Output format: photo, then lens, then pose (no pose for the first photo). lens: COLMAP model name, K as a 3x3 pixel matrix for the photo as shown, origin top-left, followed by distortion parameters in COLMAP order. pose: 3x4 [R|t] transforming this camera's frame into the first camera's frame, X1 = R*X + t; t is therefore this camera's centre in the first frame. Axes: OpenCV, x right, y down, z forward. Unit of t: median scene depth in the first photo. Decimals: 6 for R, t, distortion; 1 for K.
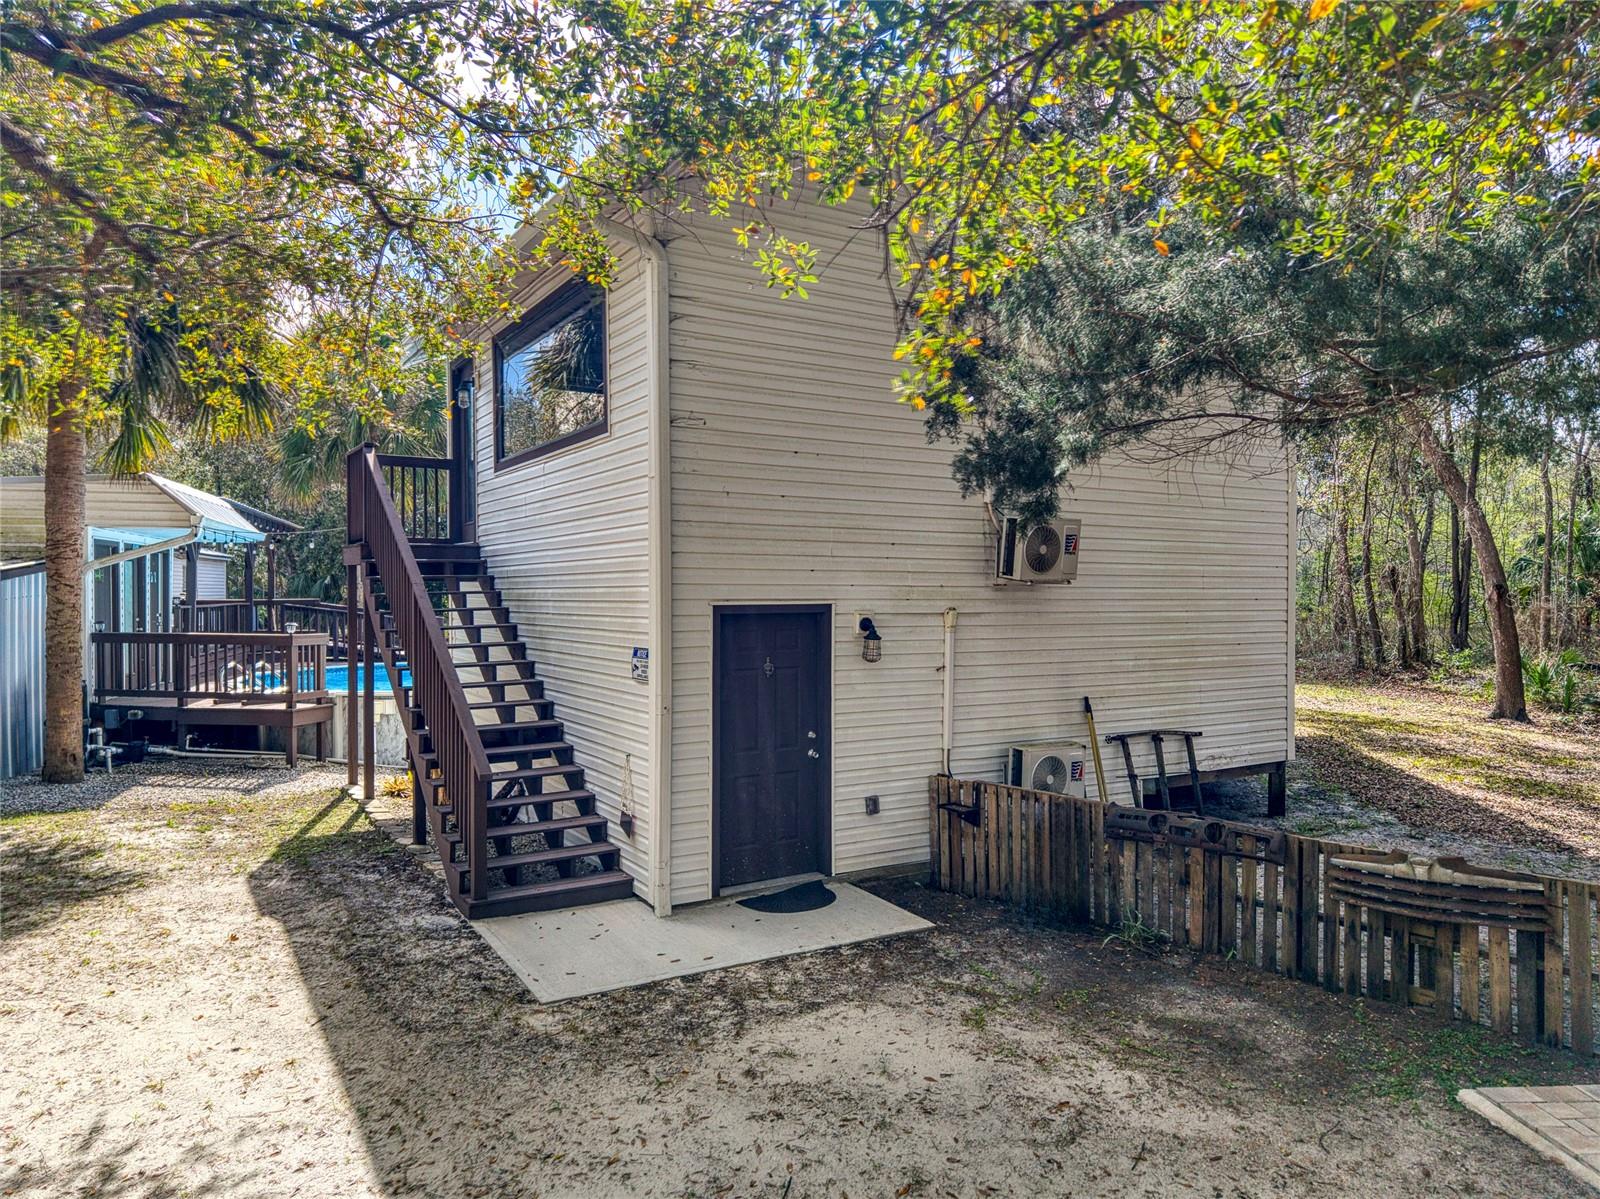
lens RADIAL K [[1088.2, 0, 800.0], [0, 1088.2, 599.5], [0, 0, 1]] dist [0.003814, -0.010830]
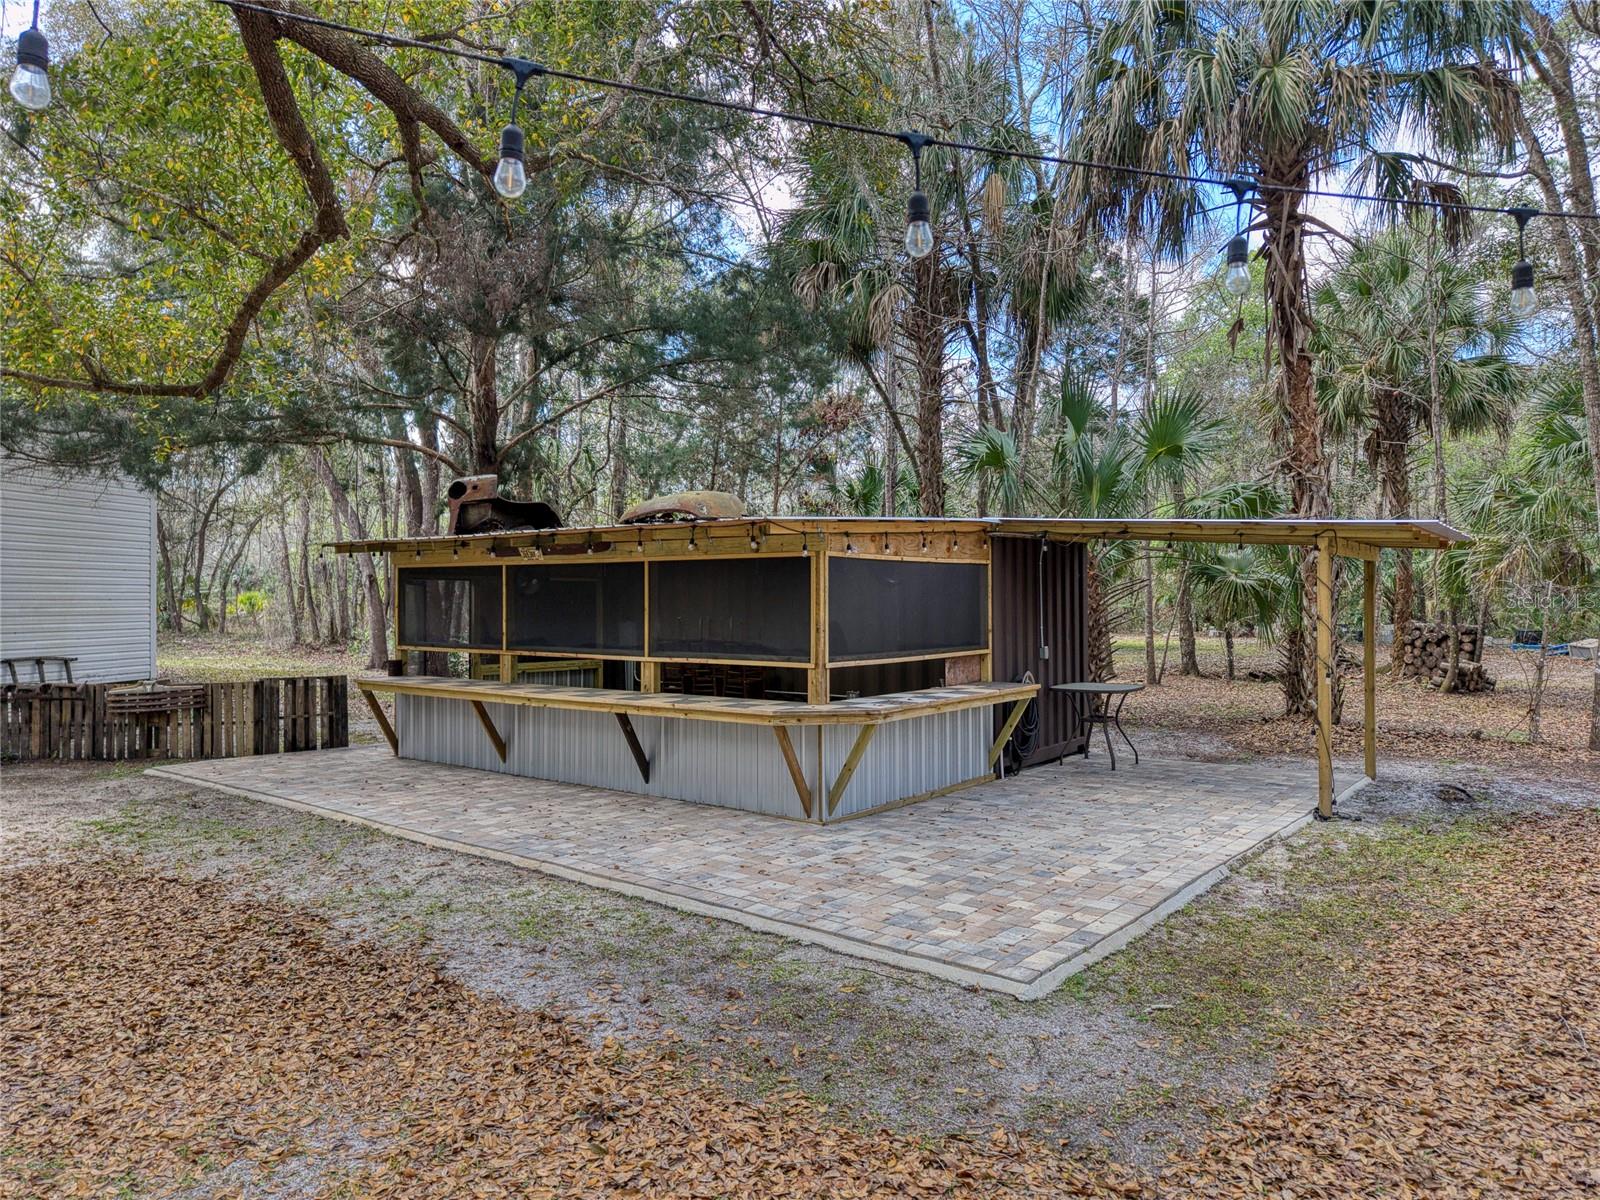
lens RADIAL K [[1088.2, 0, 800.0], [0, 1088.2, 600.0], [0, 0, 1]] dist [0.003814, -0.010830]
pose [[0.653998, 0.008061, 0.756453, -0.145343], [-0.009316, 0.999953, -0.002602, 0.061775], [-0.756439, -0.005345, 0.654042, -1.019755]]
